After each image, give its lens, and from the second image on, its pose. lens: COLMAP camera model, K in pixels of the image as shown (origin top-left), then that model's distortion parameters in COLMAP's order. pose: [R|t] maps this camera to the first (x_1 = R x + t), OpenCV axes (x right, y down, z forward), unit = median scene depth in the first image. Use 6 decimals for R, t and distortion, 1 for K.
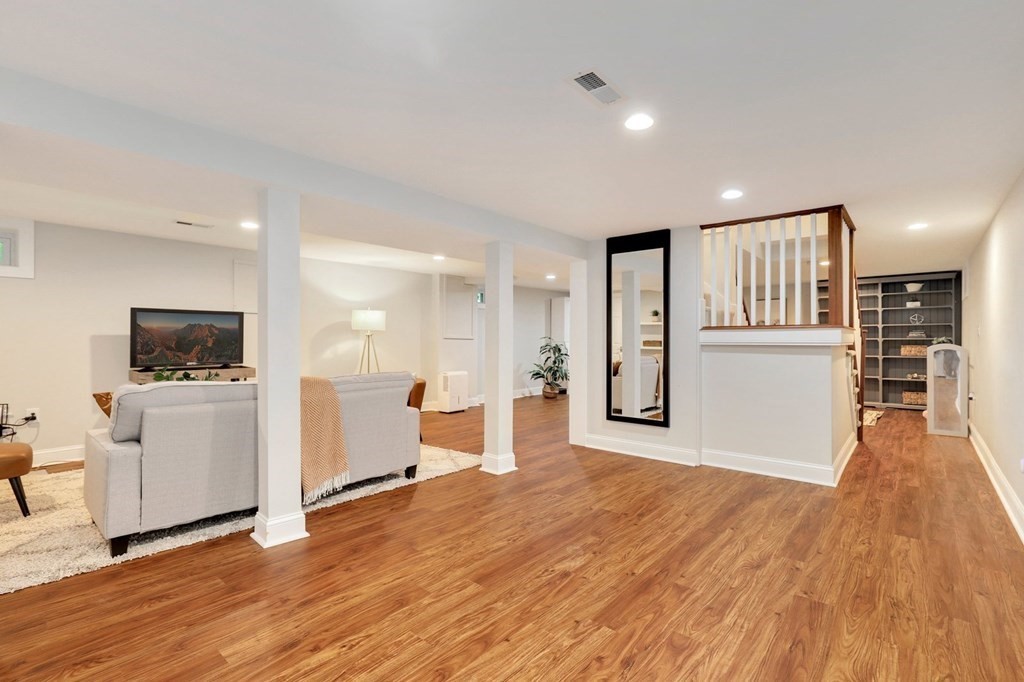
lens RADIAL K [[478.1, 0, 516.1], [0, 478.1, 336.2], [0, 0, 1]] dist [-0.017320, 0.002133]
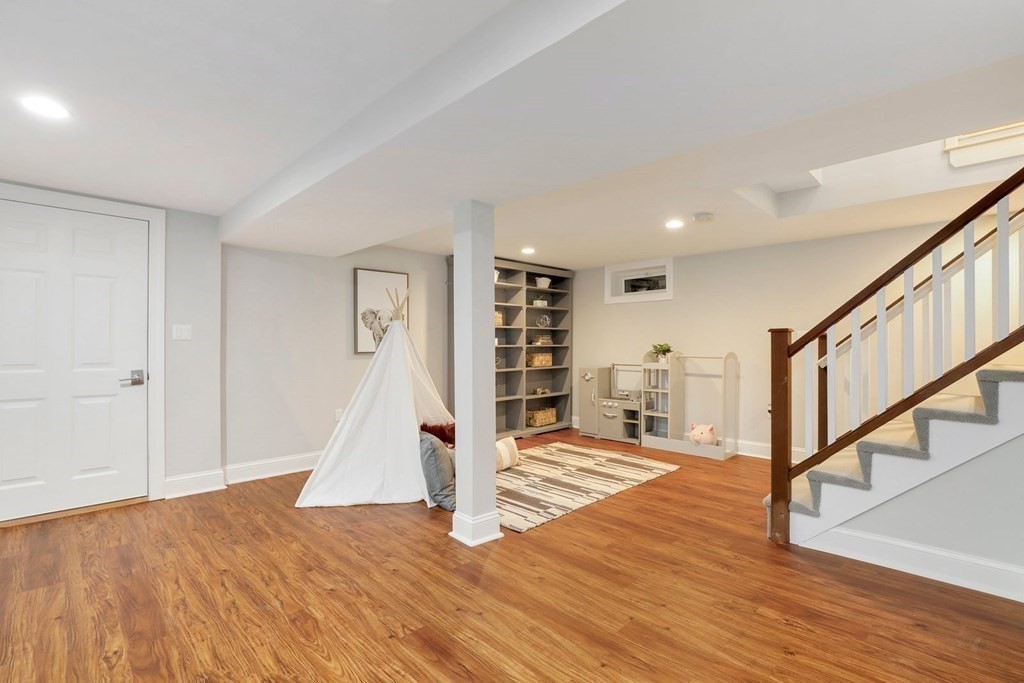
lens RADIAL K [[478.1, 0, 520.0], [0, 478.1, 343.2], [0, 0, 1]] dist [-0.017320, 0.002133]
pose [[0.034597, 0.006403, 0.999381, 0.010357], [0.001083, 0.999979, -0.006445, 0.005545], [-0.999401, 0.001305, 0.034590, 0.827279]]
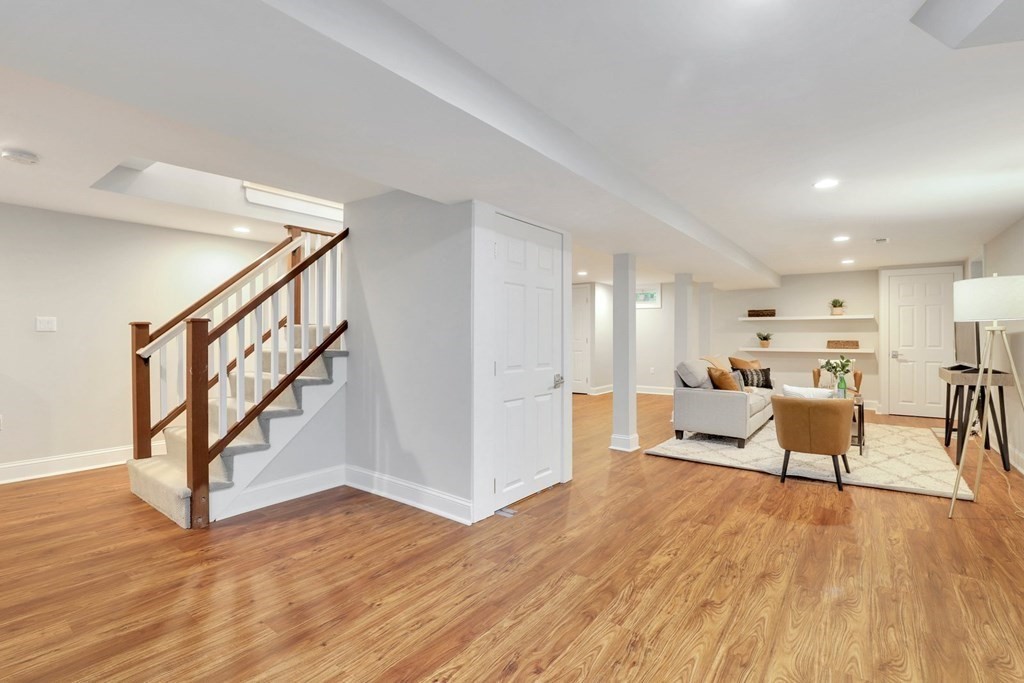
lens RADIAL K [[478.1, 0, 516.1], [0, 478.1, 337.0], [0, 0, 1]] dist [-0.017320, 0.002133]
pose [[-0.995254, 0.005887, -0.097134, 0.147809], [0.005695, 0.999981, 0.002254, 0.006422], [0.097146, 0.001690, -0.995269, 1.010224]]
